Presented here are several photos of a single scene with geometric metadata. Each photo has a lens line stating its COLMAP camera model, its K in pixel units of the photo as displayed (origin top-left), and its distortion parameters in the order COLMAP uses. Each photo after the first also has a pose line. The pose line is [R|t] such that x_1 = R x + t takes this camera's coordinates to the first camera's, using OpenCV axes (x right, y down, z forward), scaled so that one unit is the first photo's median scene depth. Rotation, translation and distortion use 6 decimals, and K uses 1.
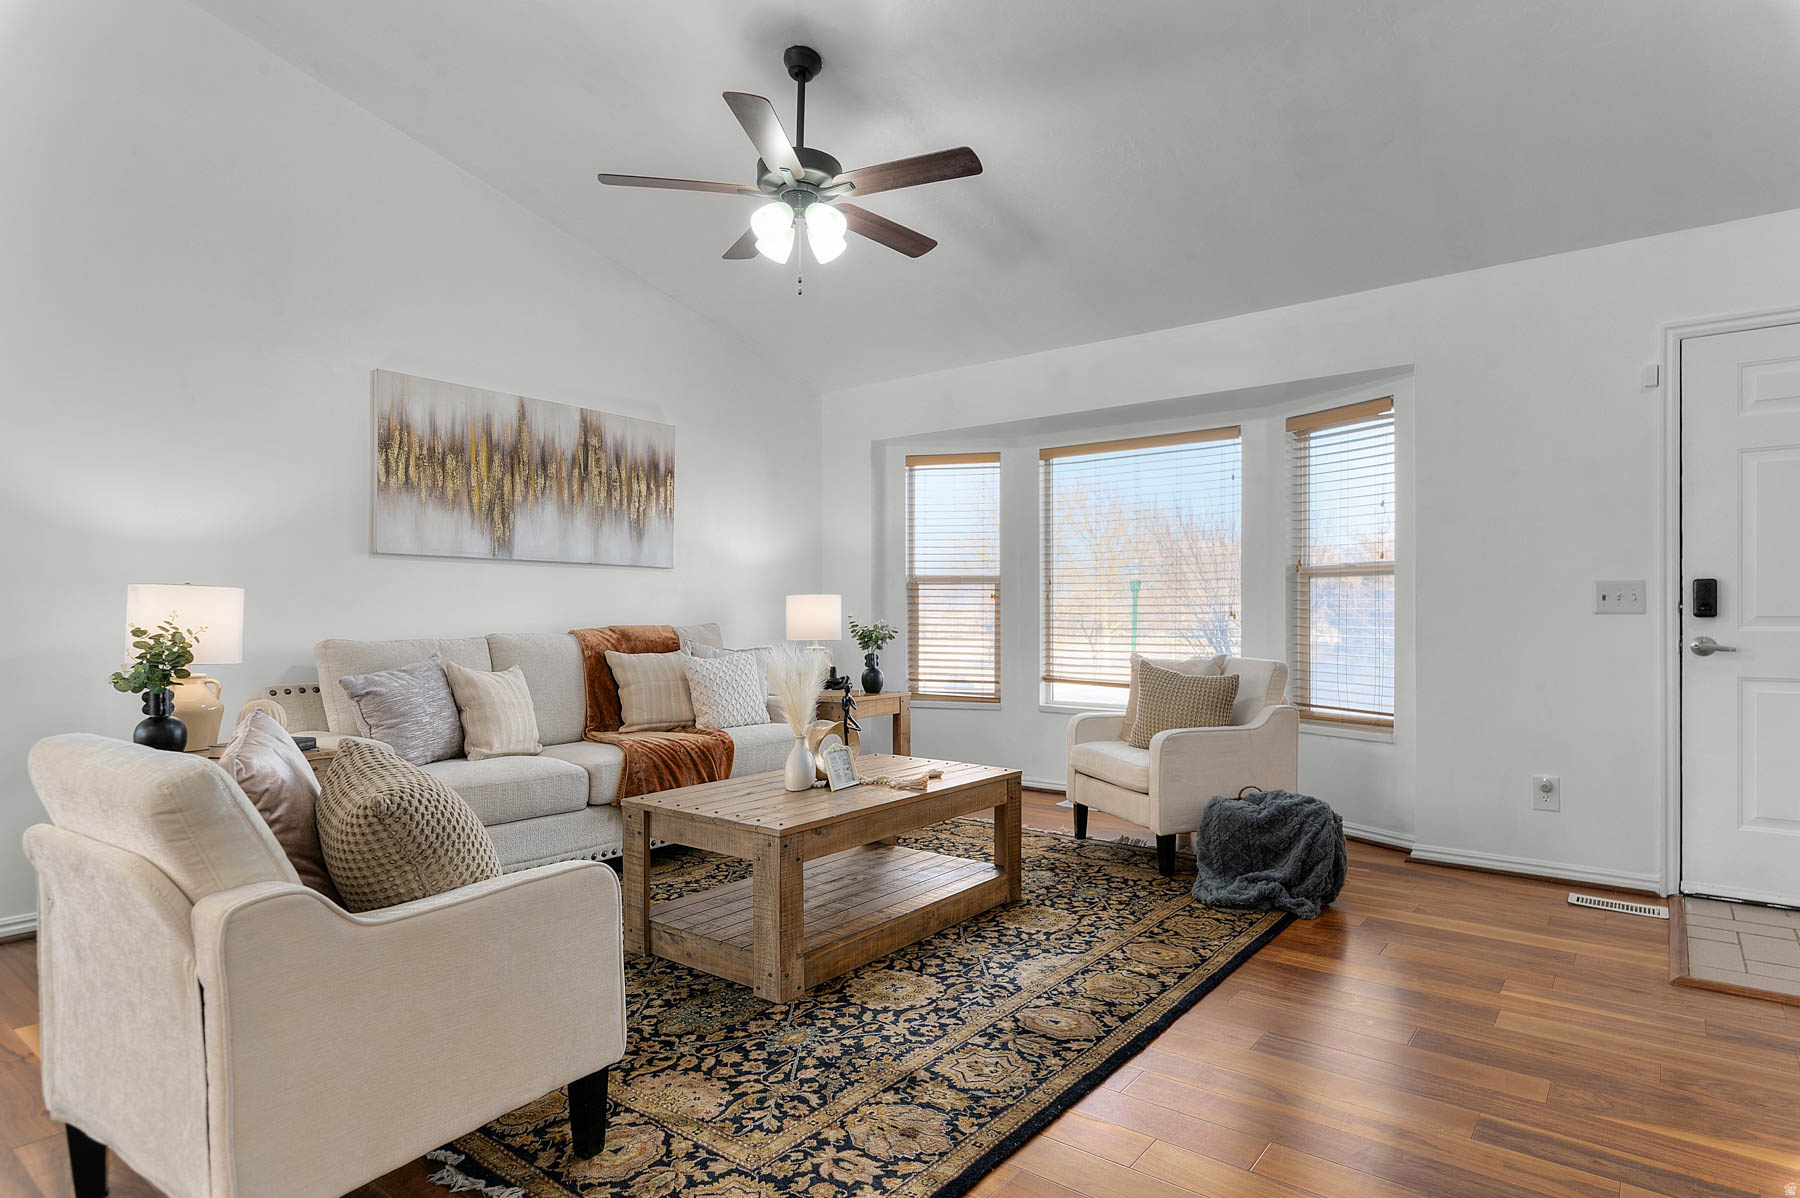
lens RADIAL K [[999.8, 0, 916.3], [0, 999.8, 612.3], [0, 0, 1]] dist [0.003769, 0.000021]
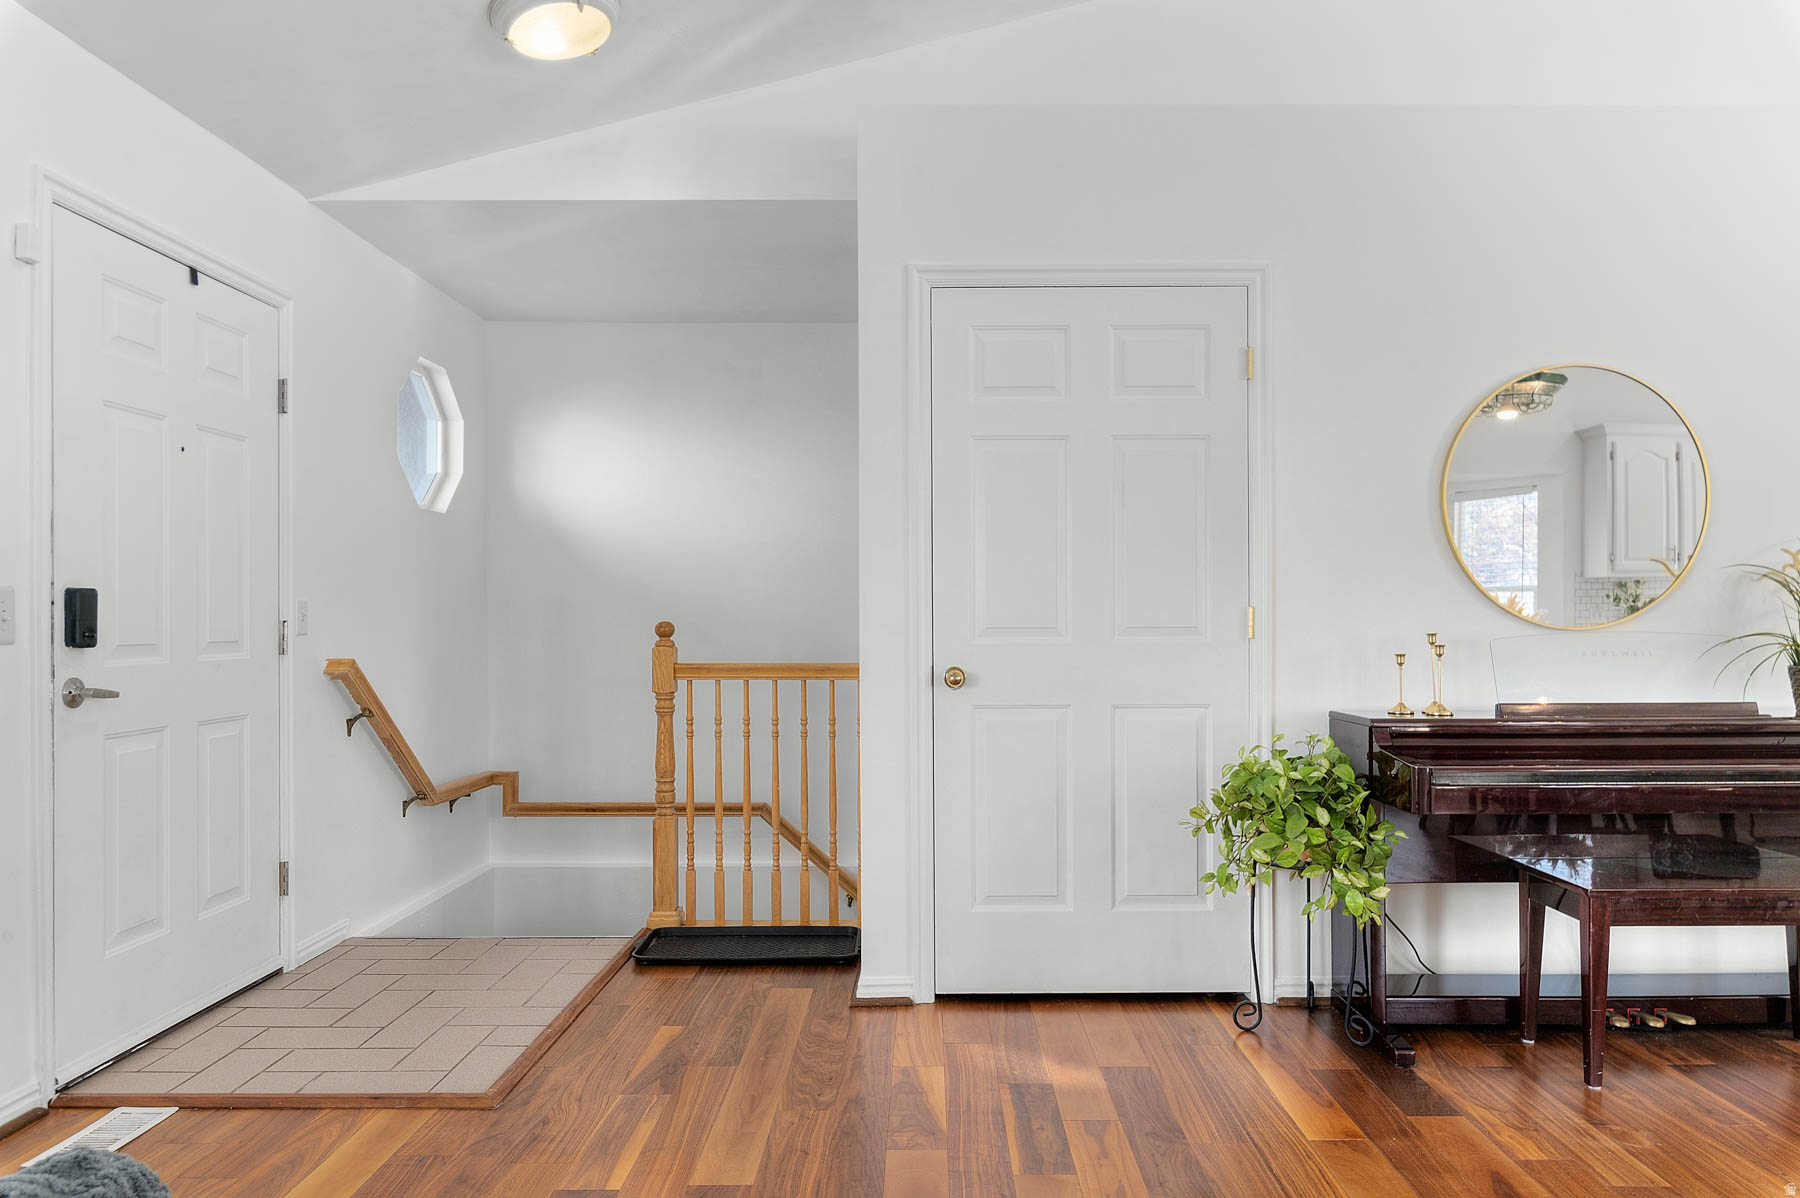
lens RADIAL K [[1177.6, 0, 910.8], [0, 1177.6, 607.2], [0, 0, 1]] dist [0.022685, 0.001613]
pose [[-0.605123, 0.015512, 0.795981, -0.160018], [0.004240, 0.999859, -0.016262, -0.006006], [-0.796121, -0.006466, -0.605103, 1.058770]]
